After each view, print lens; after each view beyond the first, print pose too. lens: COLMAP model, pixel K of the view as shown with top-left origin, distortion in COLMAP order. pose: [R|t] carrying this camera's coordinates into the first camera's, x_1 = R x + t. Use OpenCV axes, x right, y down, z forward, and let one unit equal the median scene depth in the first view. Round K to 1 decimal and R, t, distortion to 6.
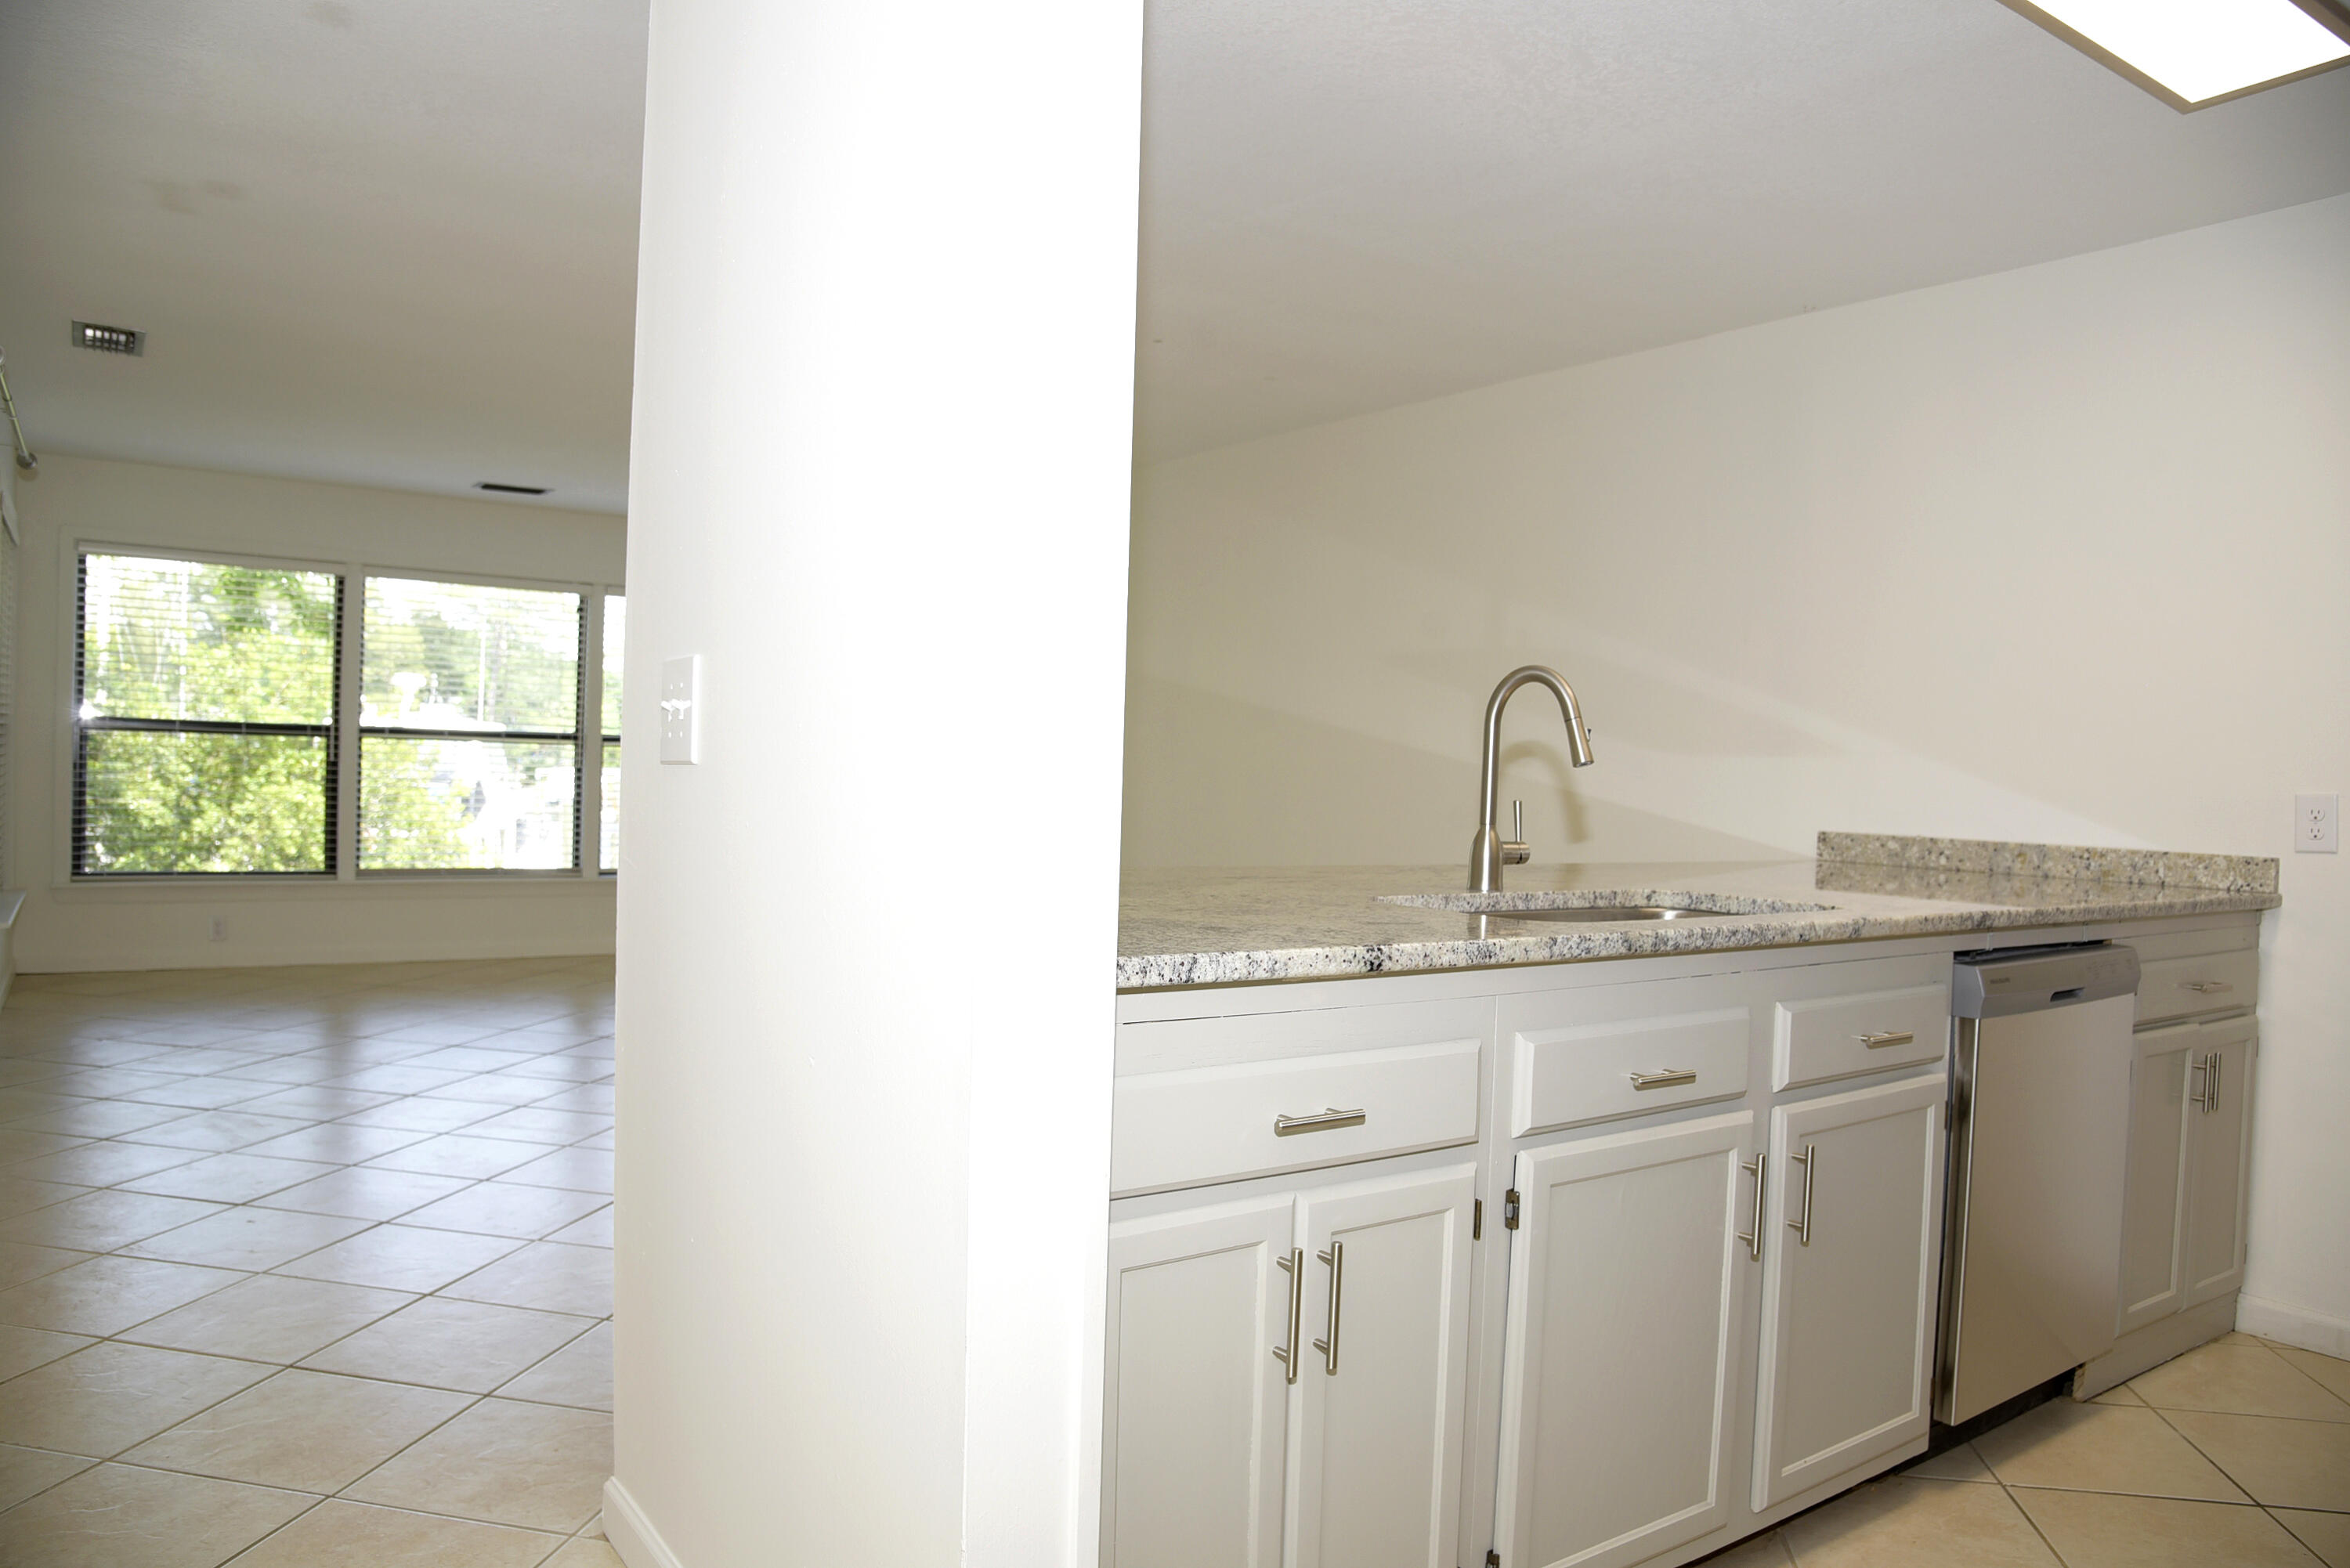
lens RADIAL K [[1616.7, 0, 1192.4], [0, 1616.7, 789.7], [0, 0, 1]] dist [-0.098007, 0.041447]
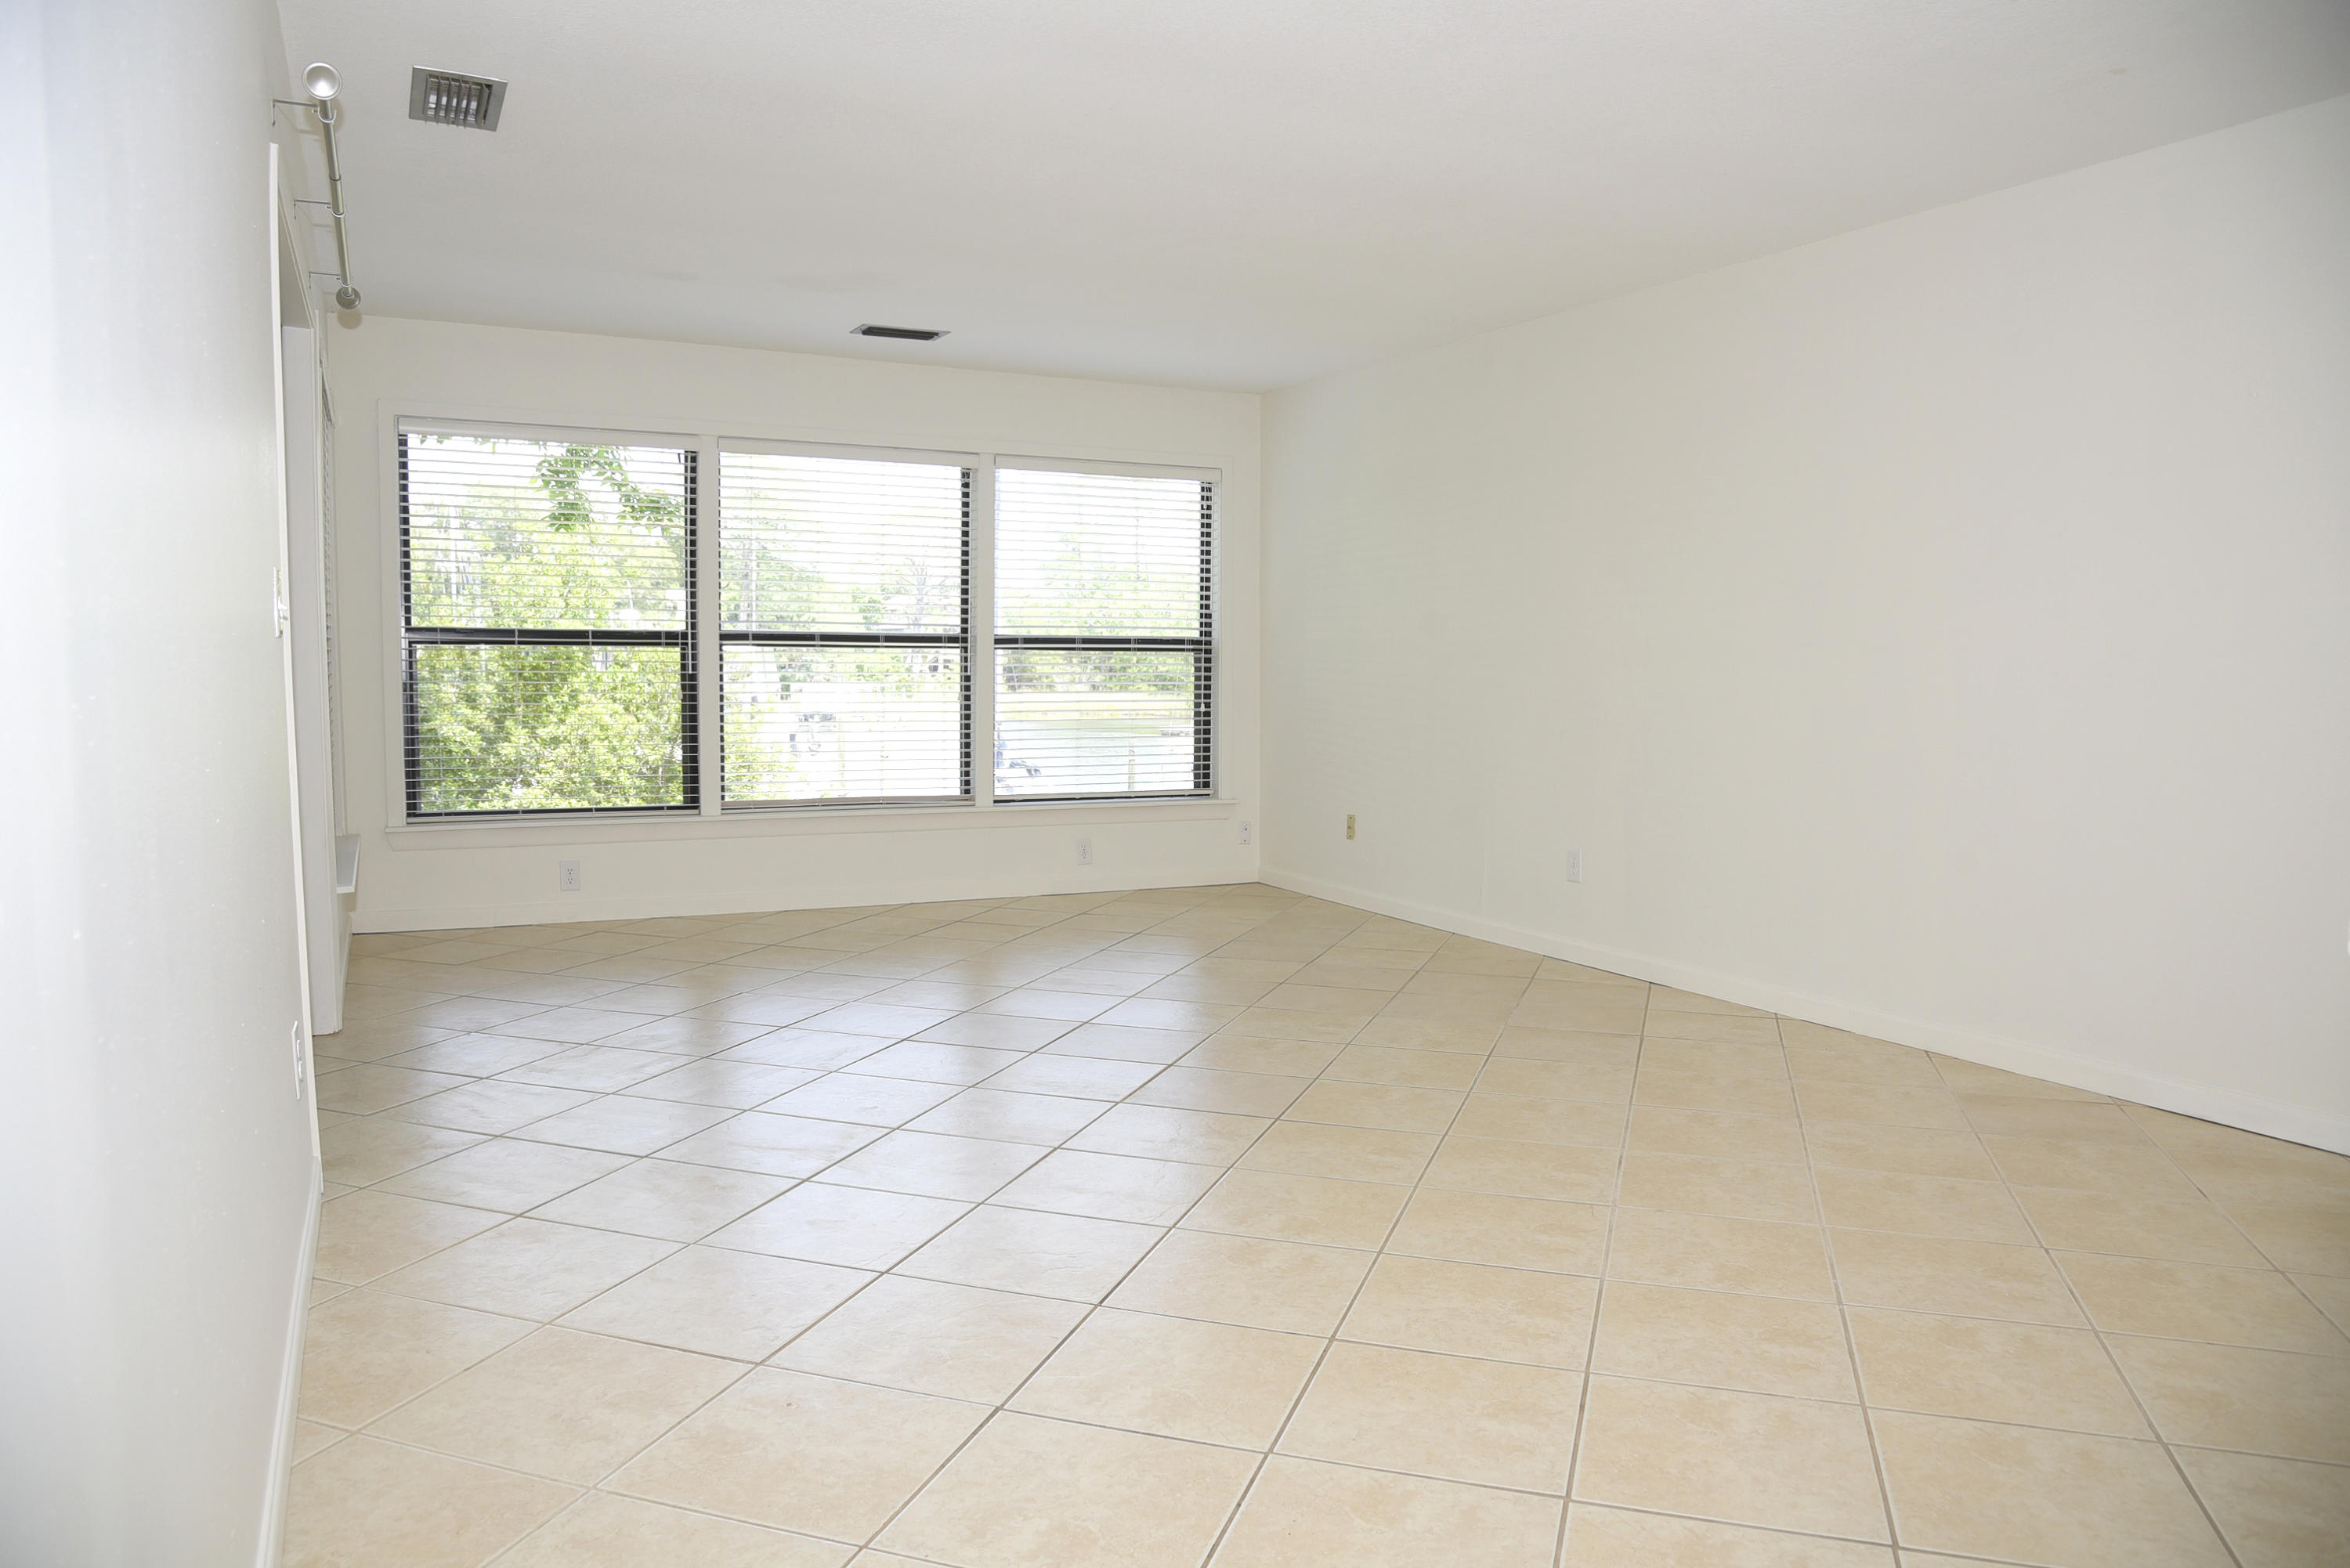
lens RADIAL K [[1616.7, 0, 1171.7], [0, 1616.7, 781.3], [0, 0, 1]] dist [-0.098007, 0.041447]
pose [[0.989144, -0.012291, -0.146437, -0.155887], [0.020235, 0.998396, 0.052882, -0.001073], [0.145552, -0.055272, 0.987805, 0.178612]]
